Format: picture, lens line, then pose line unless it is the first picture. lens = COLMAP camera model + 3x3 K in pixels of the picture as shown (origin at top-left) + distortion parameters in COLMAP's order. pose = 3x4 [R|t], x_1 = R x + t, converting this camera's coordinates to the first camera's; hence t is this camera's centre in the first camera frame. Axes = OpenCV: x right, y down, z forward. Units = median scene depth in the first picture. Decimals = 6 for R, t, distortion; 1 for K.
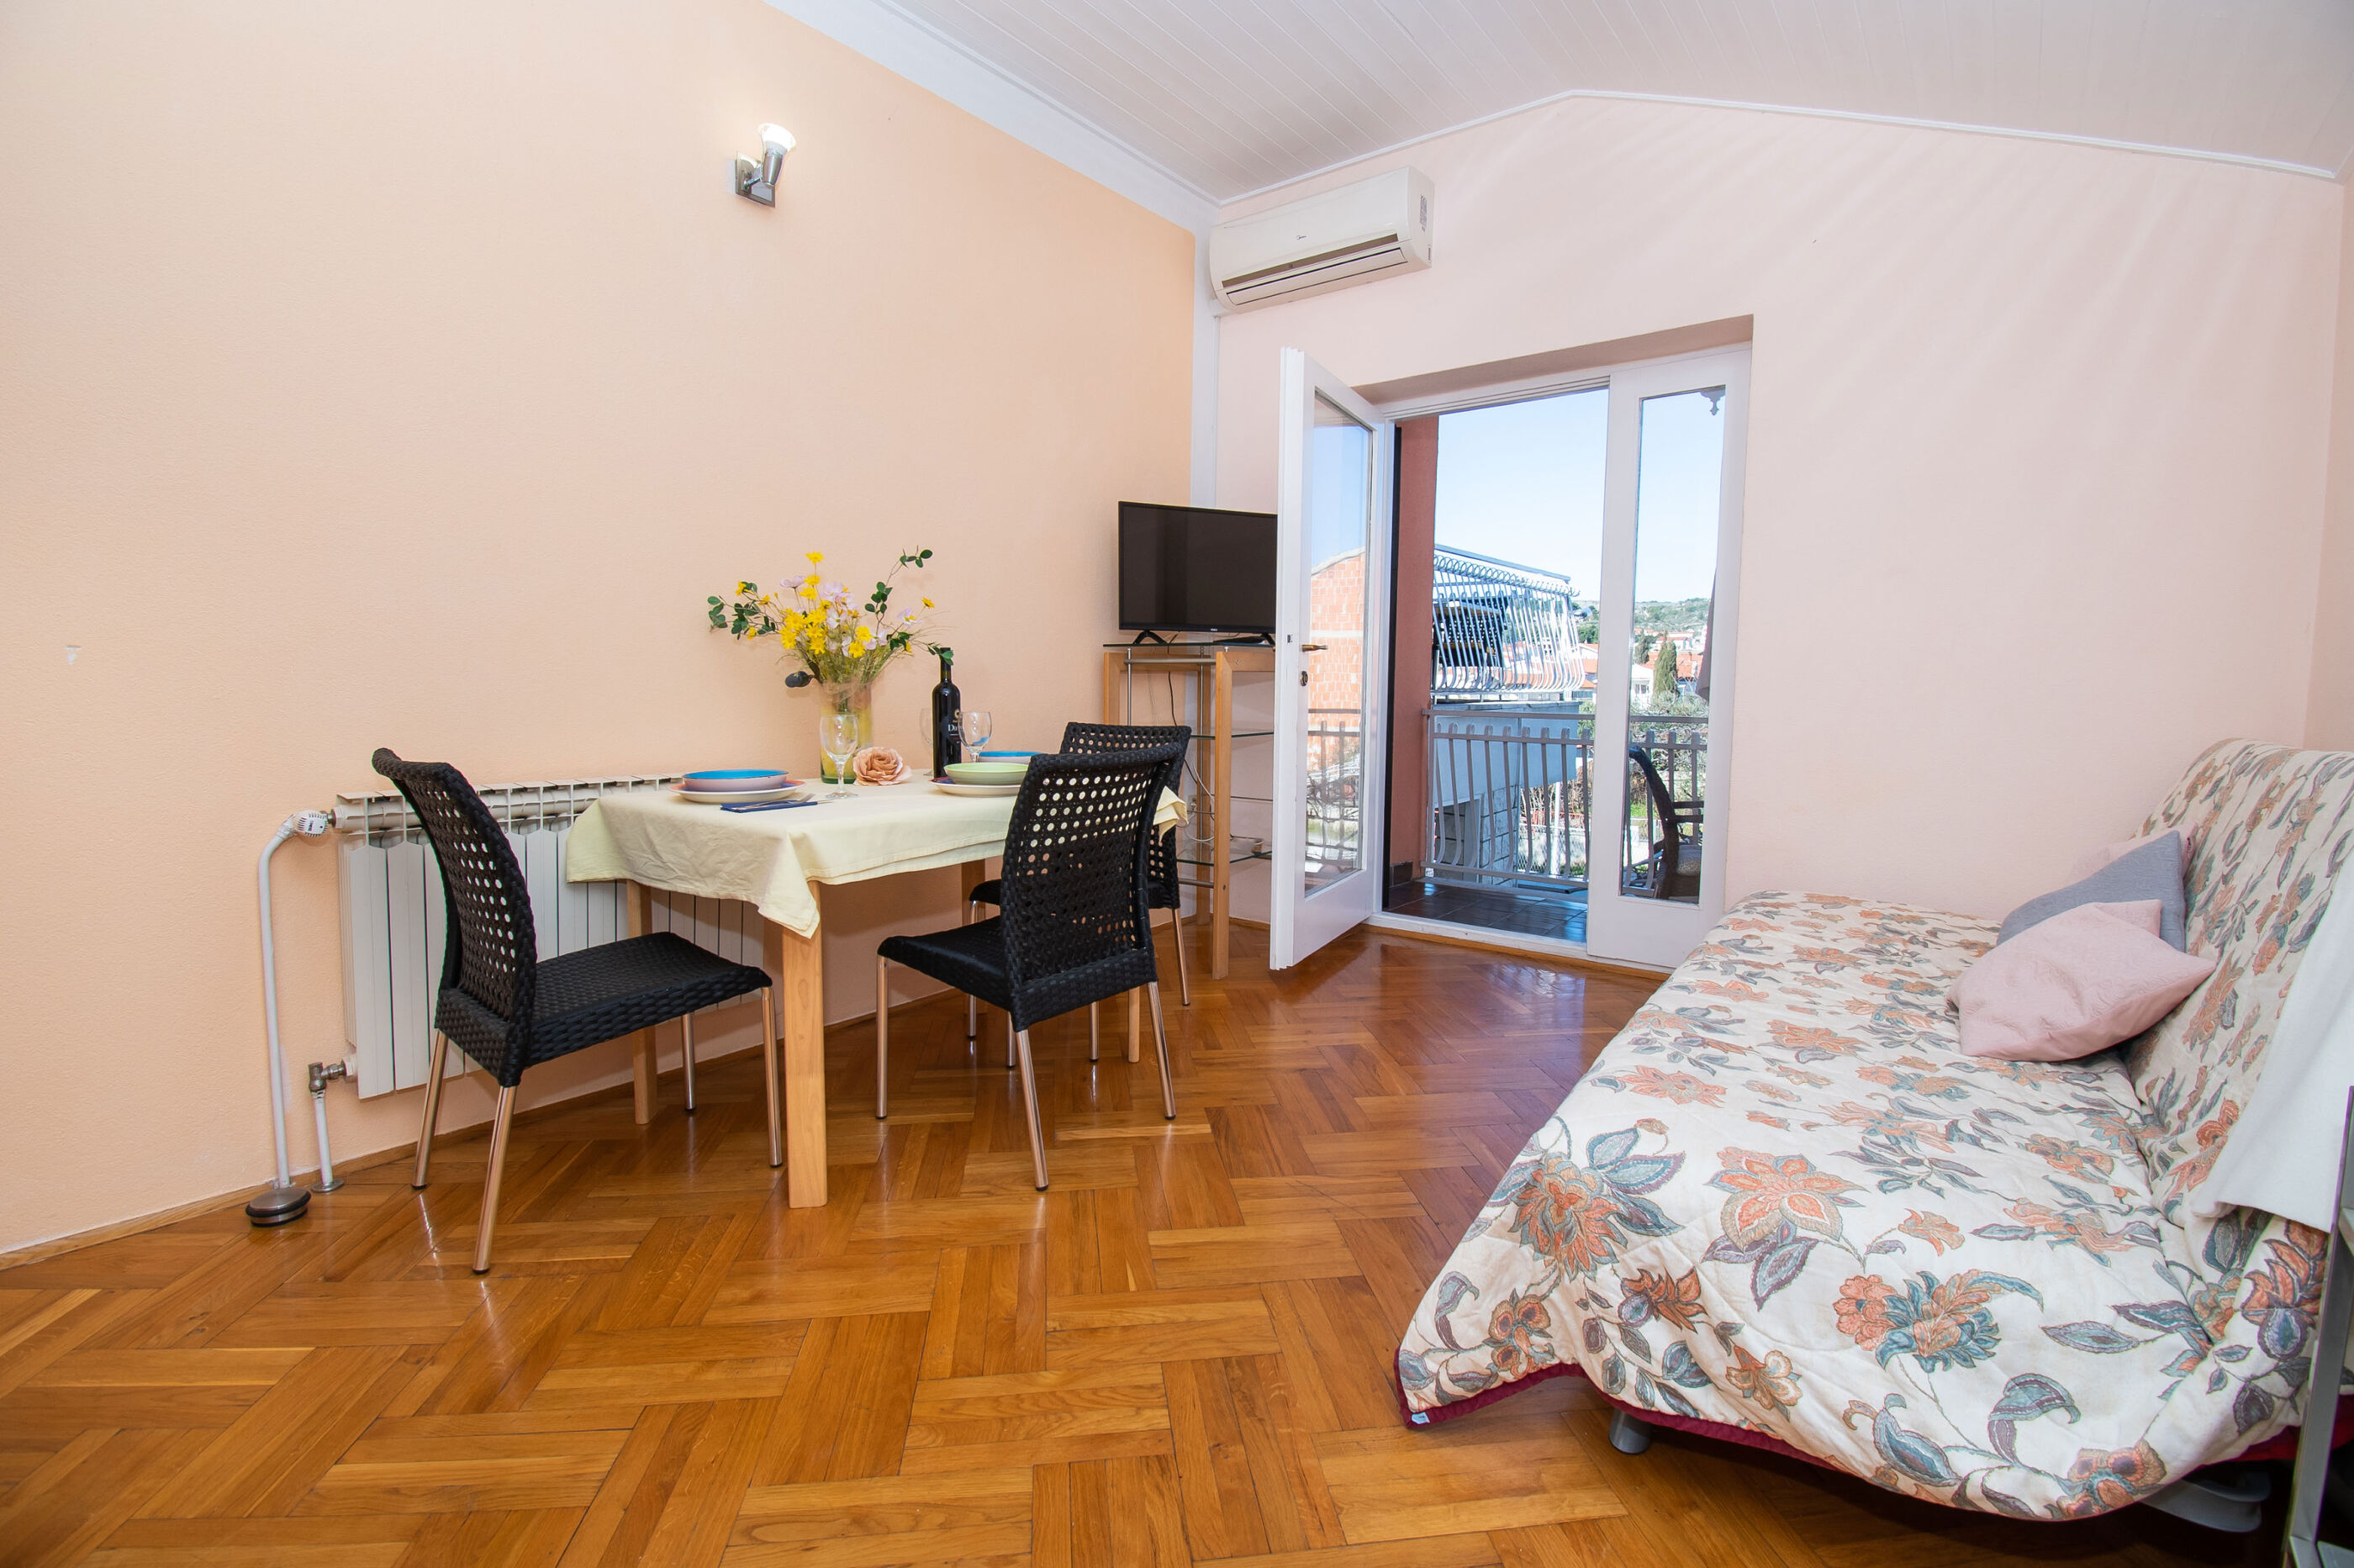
lens RADIAL K [[1062.9, 0, 1187.3], [0, 1062.9, 778.9], [0, 0, 1]] dist [0.023225, -0.030716]
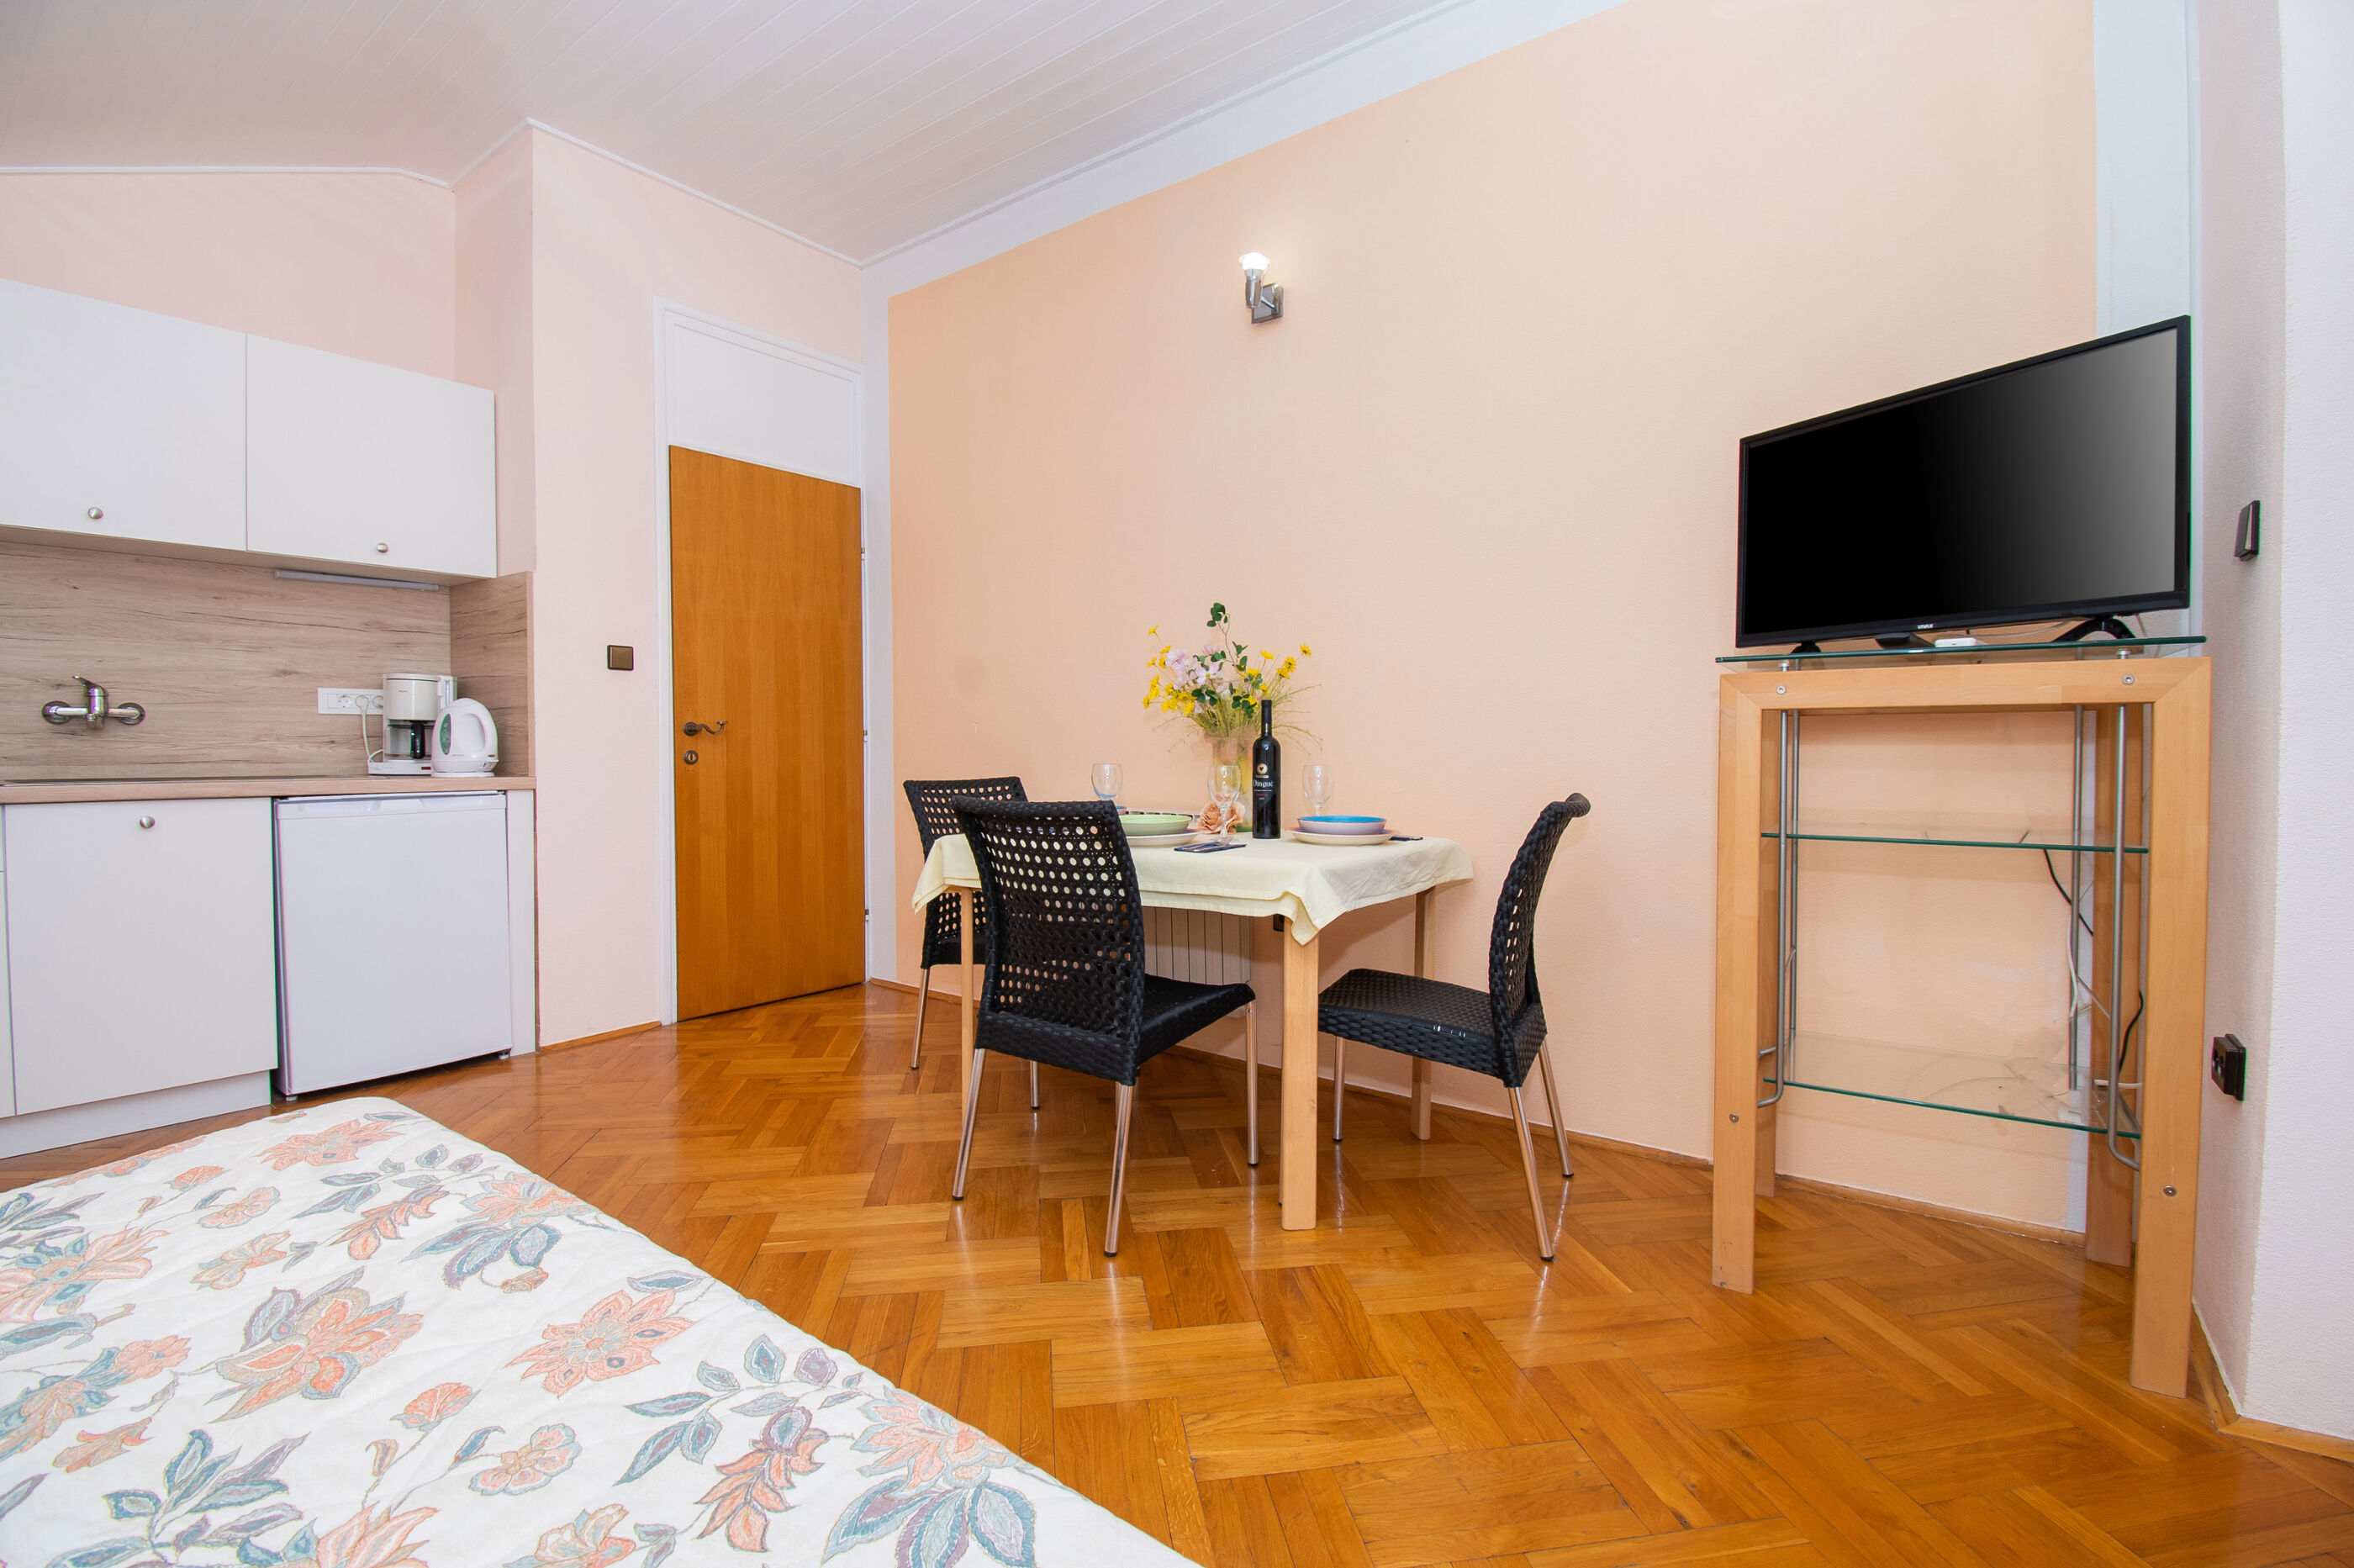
lens RADIAL K [[1038.6, 0, 1185.0], [0, 1038.6, 777.5], [0, 0, 1]] dist [0.023528, -0.028240]
pose [[0.028383, 0.020343, -0.999390, 0.695600], [-0.094016, 0.995415, 0.017592, -0.063458], [0.995166, 0.093459, 0.030165, 0.904658]]
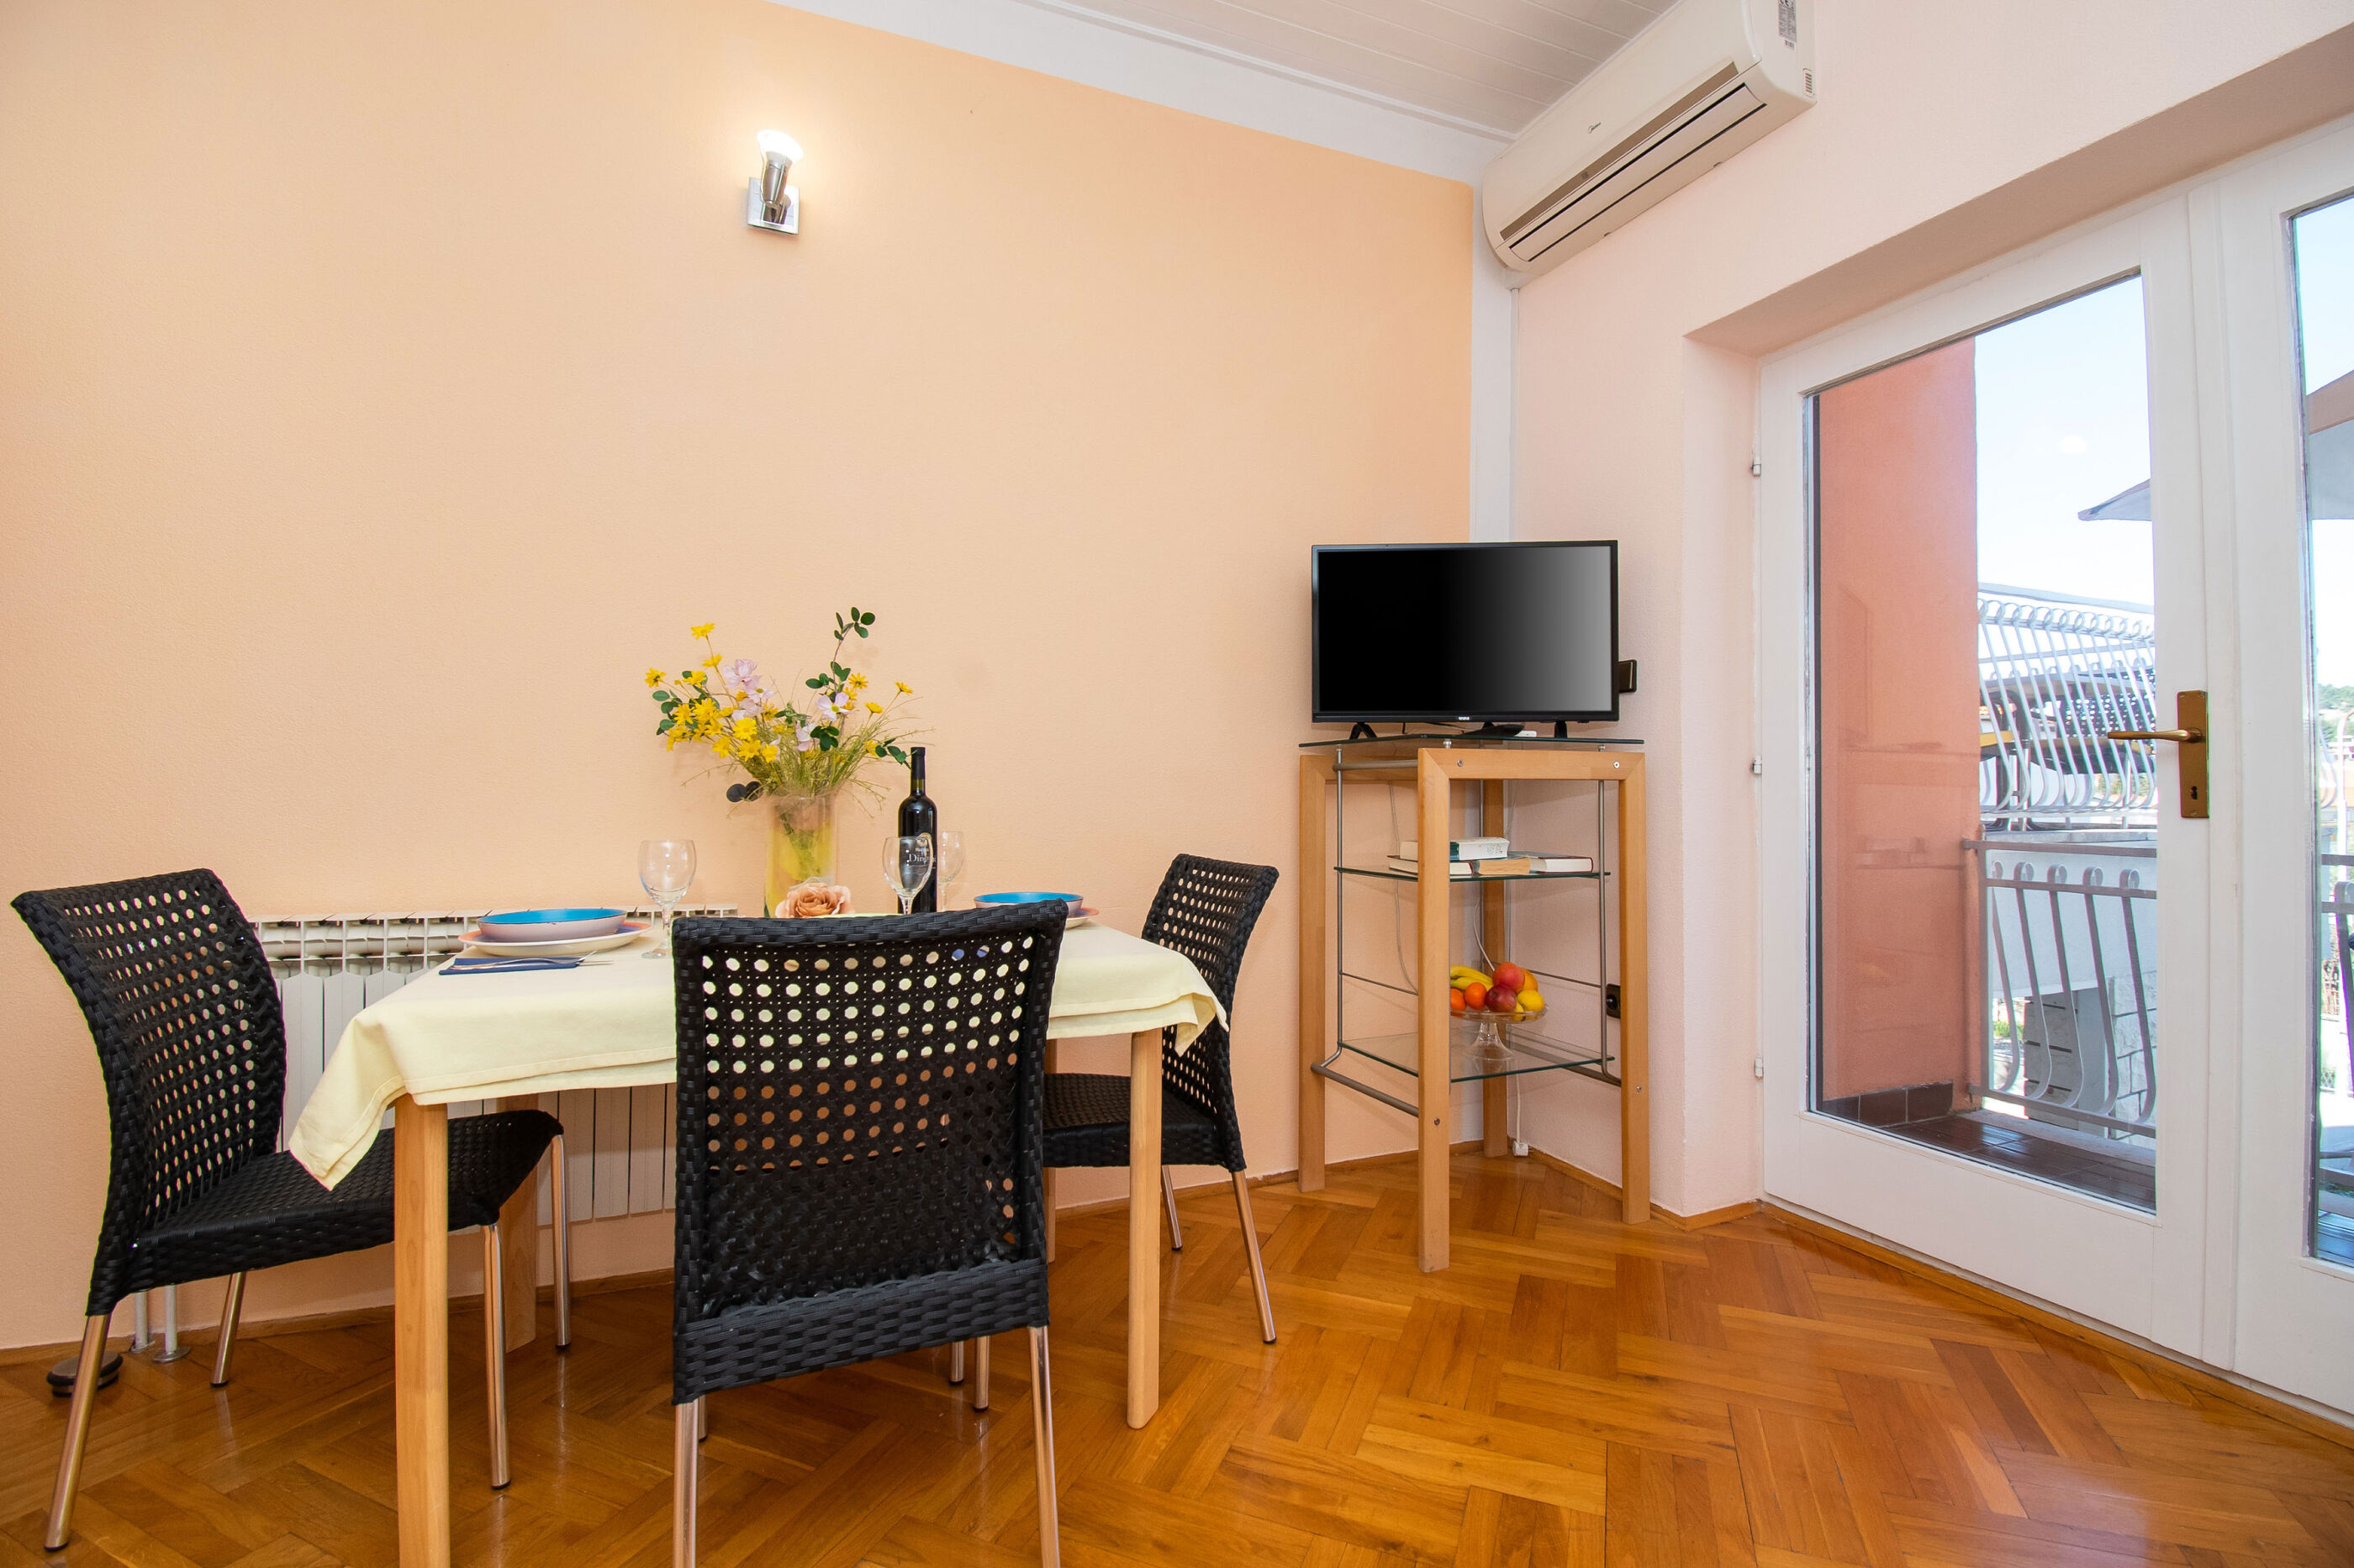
lens RADIAL K [[1071.8, 0, 1140.6], [0, 1071.8, 779.5], [0, 0, 1]] dist [-0.001754, -0.013540]
pose [[0.861059, -0.012928, -0.508341, 0.268640], [-0.044071, 0.994018, -0.099930, -0.035381], [0.506592, 0.108449, 0.855338, 0.459282]]
